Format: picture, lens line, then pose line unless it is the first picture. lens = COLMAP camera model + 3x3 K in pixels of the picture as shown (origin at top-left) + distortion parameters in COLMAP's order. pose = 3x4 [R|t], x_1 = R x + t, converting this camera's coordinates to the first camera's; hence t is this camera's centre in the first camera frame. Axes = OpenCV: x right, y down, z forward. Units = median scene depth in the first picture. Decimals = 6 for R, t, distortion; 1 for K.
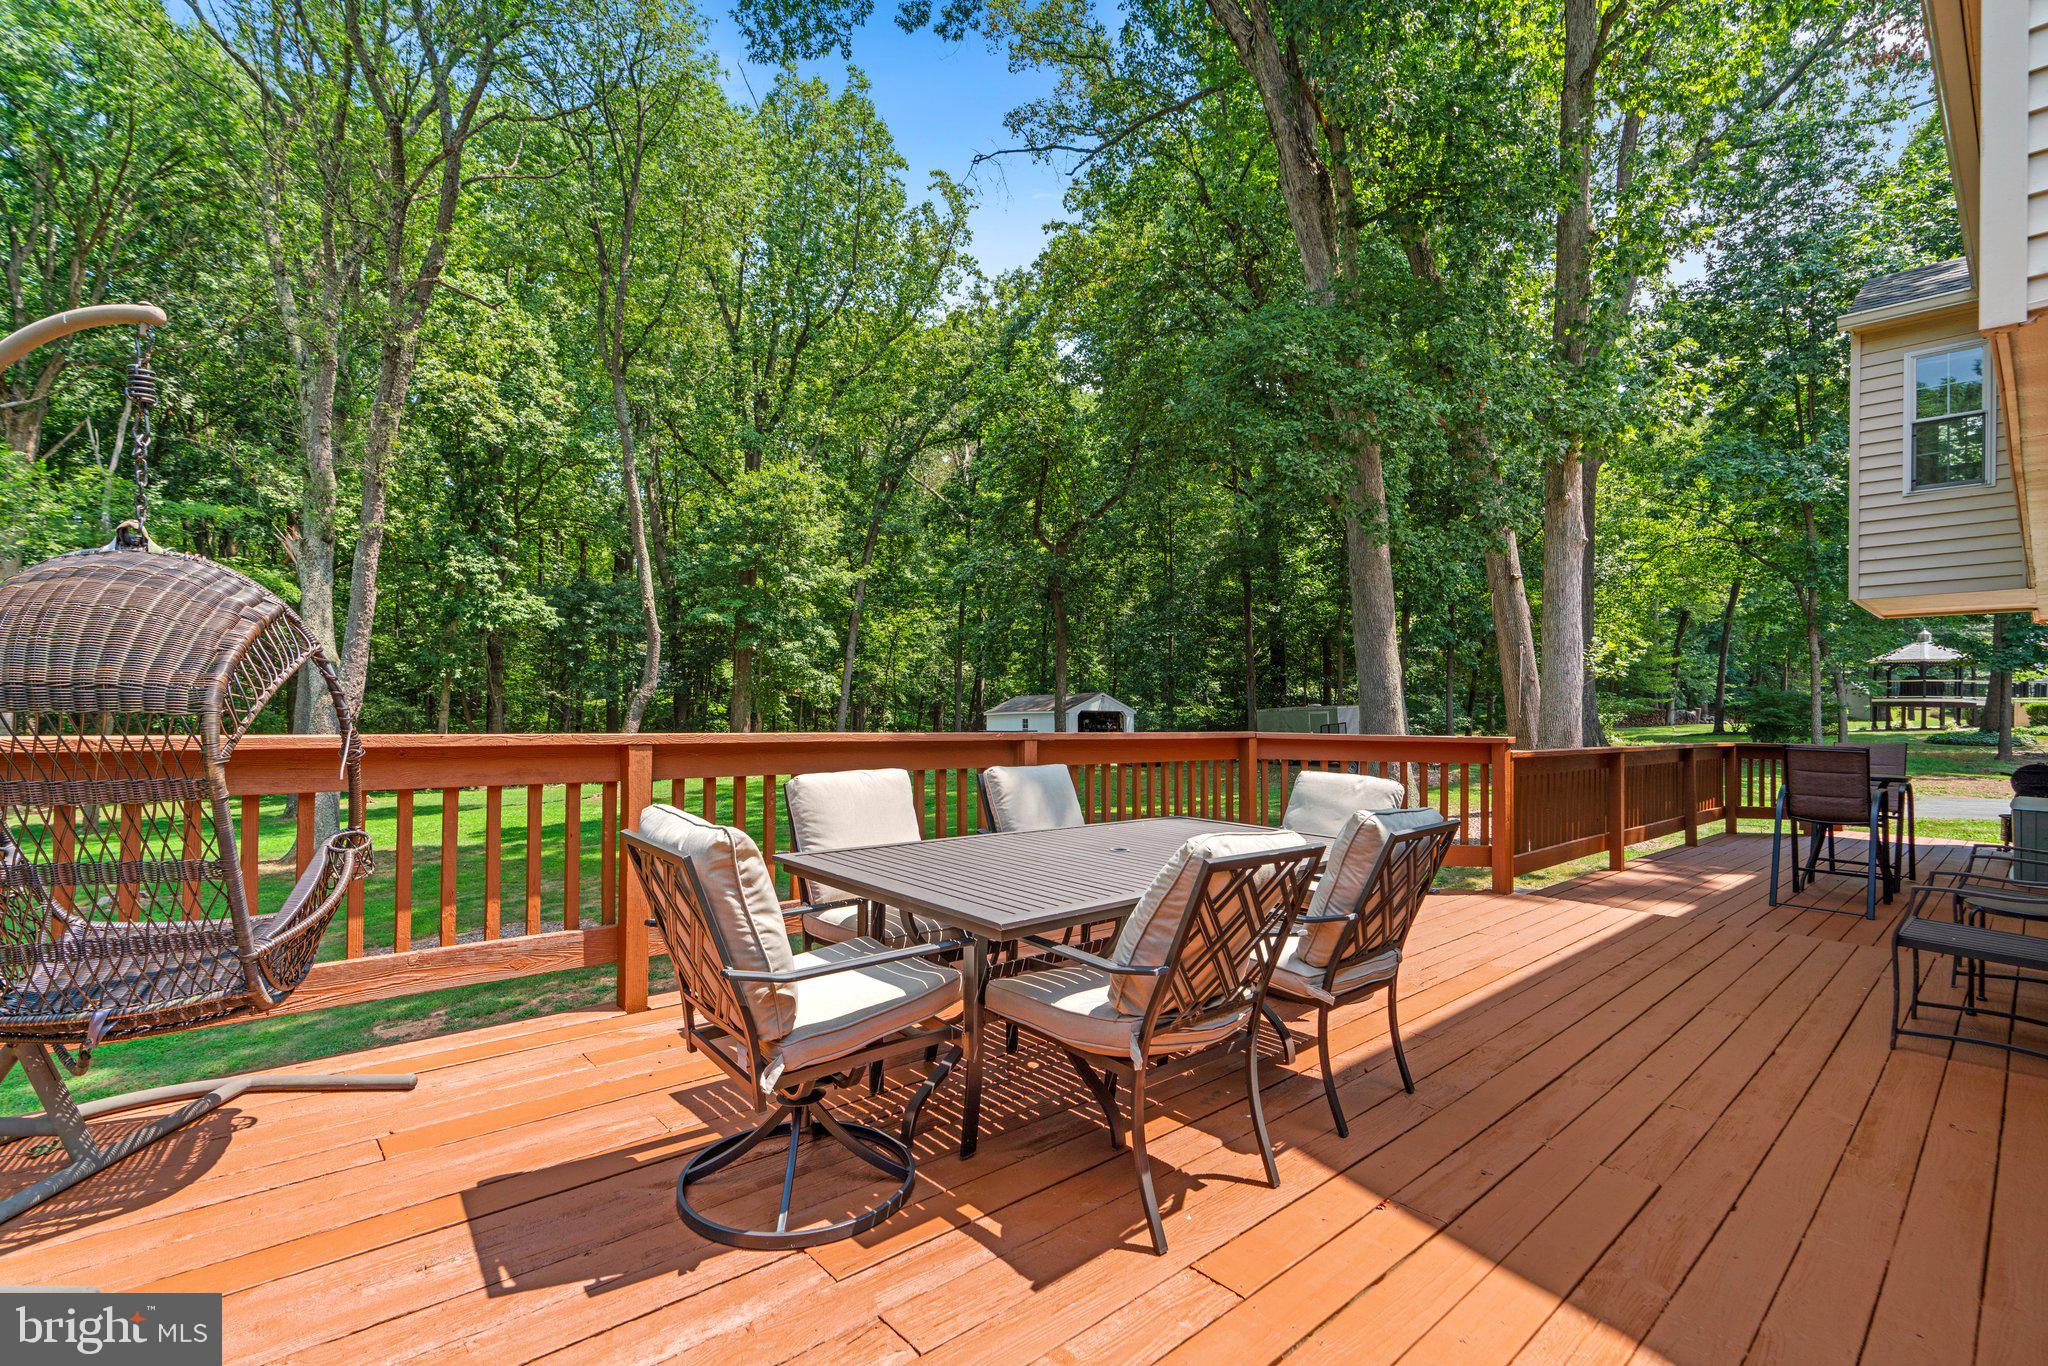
lens RADIAL K [[919.6, 0, 1031.6], [0, 919.6, 696.9], [0, 0, 1]] dist [-0.001564, 0.000895]
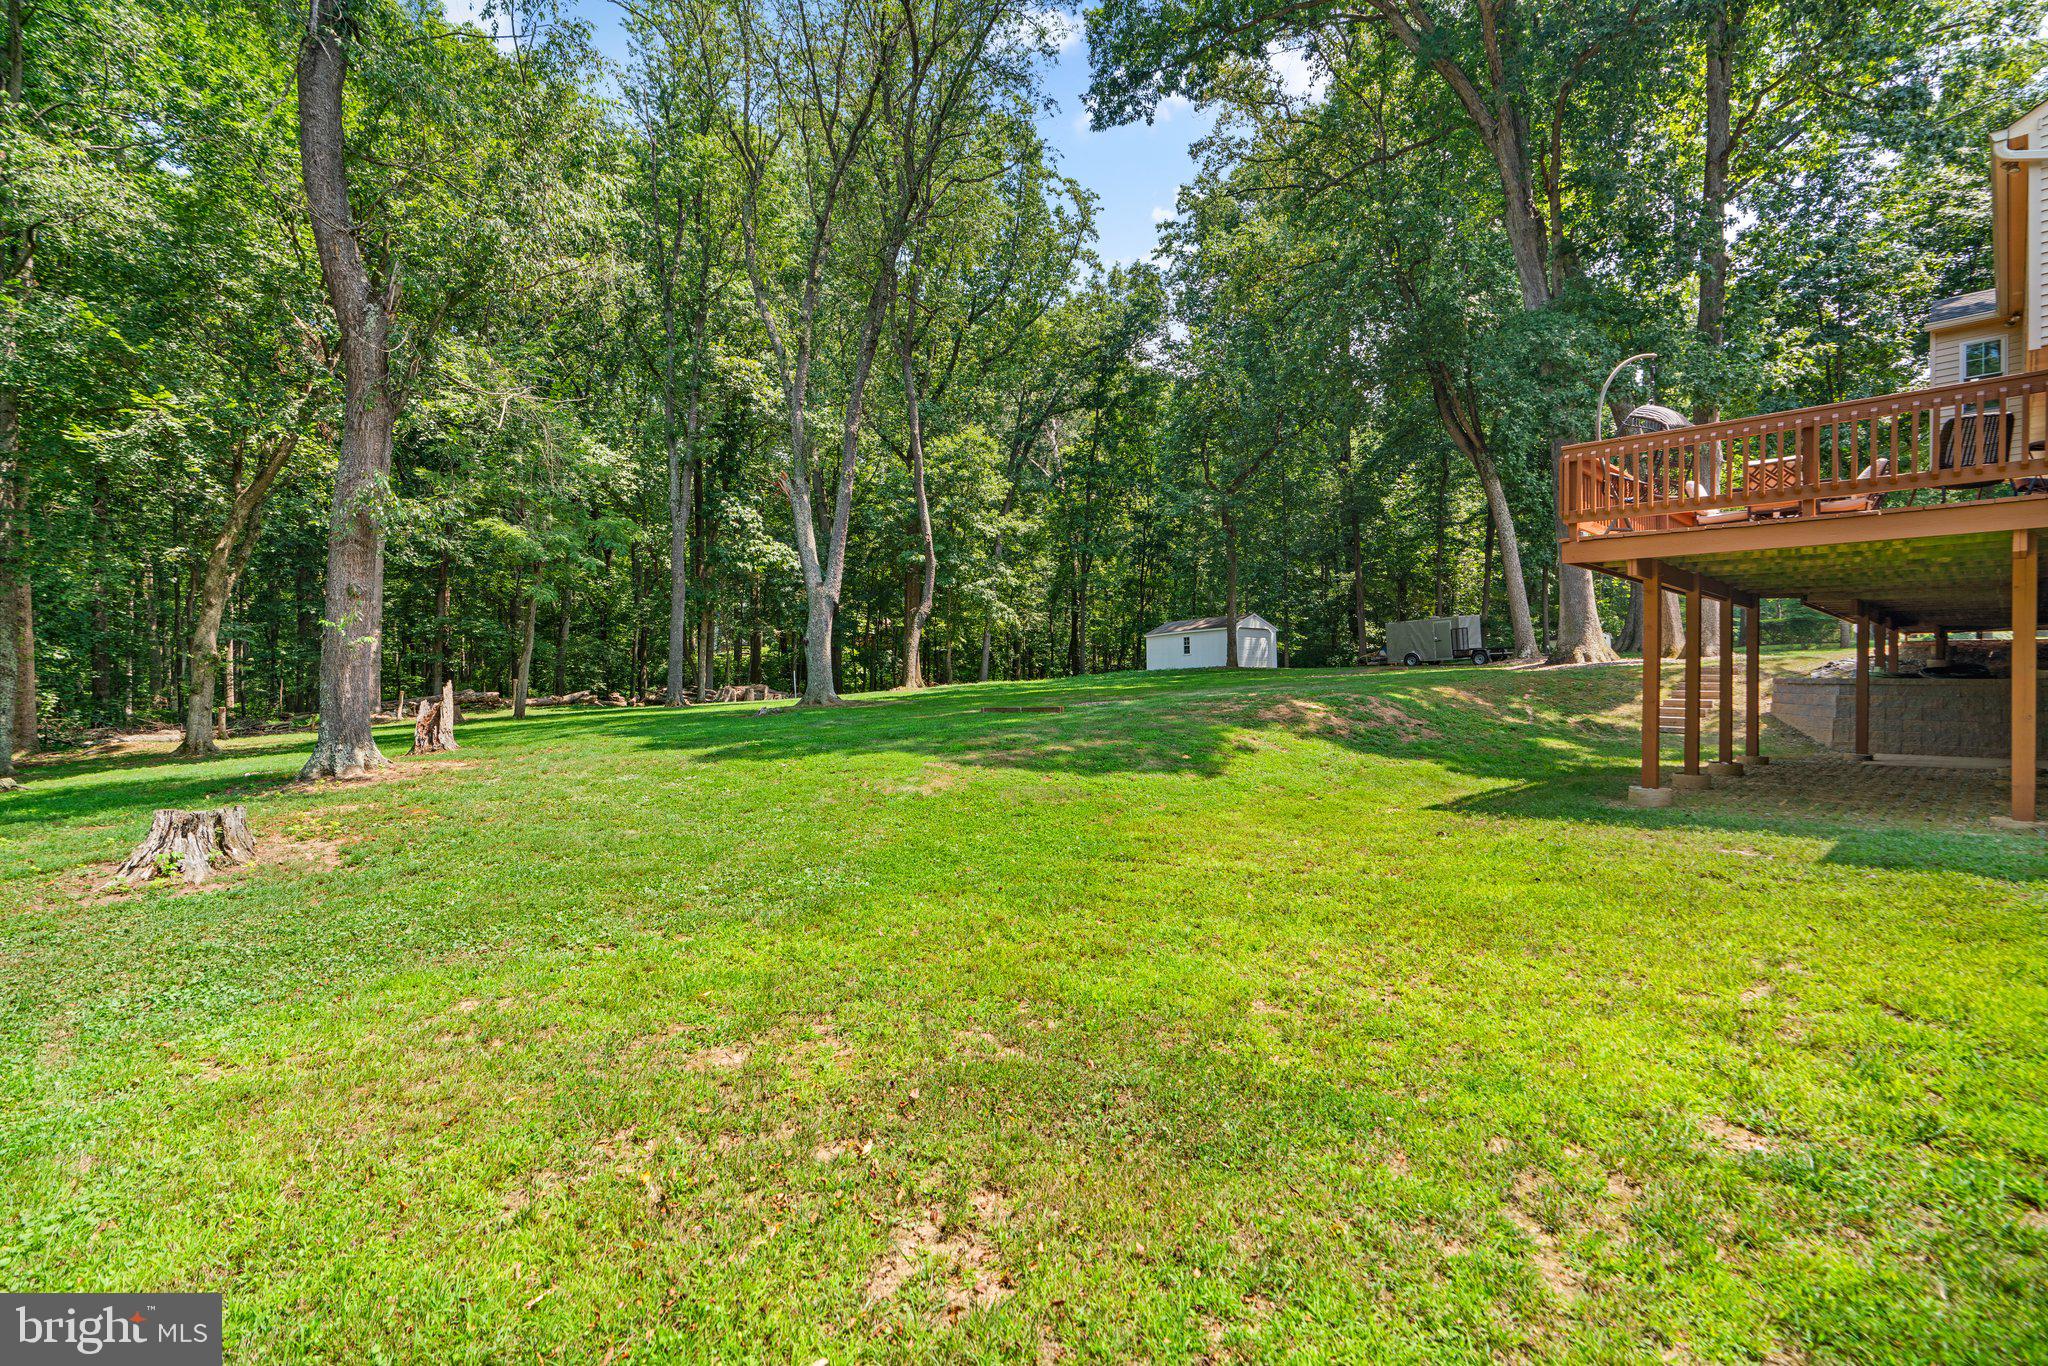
lens RADIAL K [[919.6, 0, 1018.5], [0, 919.6, 682.2], [0, 0, 1]] dist [-0.001564, 0.000895]
pose [[0.999815, -0.015947, 0.010780, -0.186526], [0.015870, 0.999848, 0.007224, 0.053905], [-0.010893, -0.007051, 0.999916, -0.163398]]
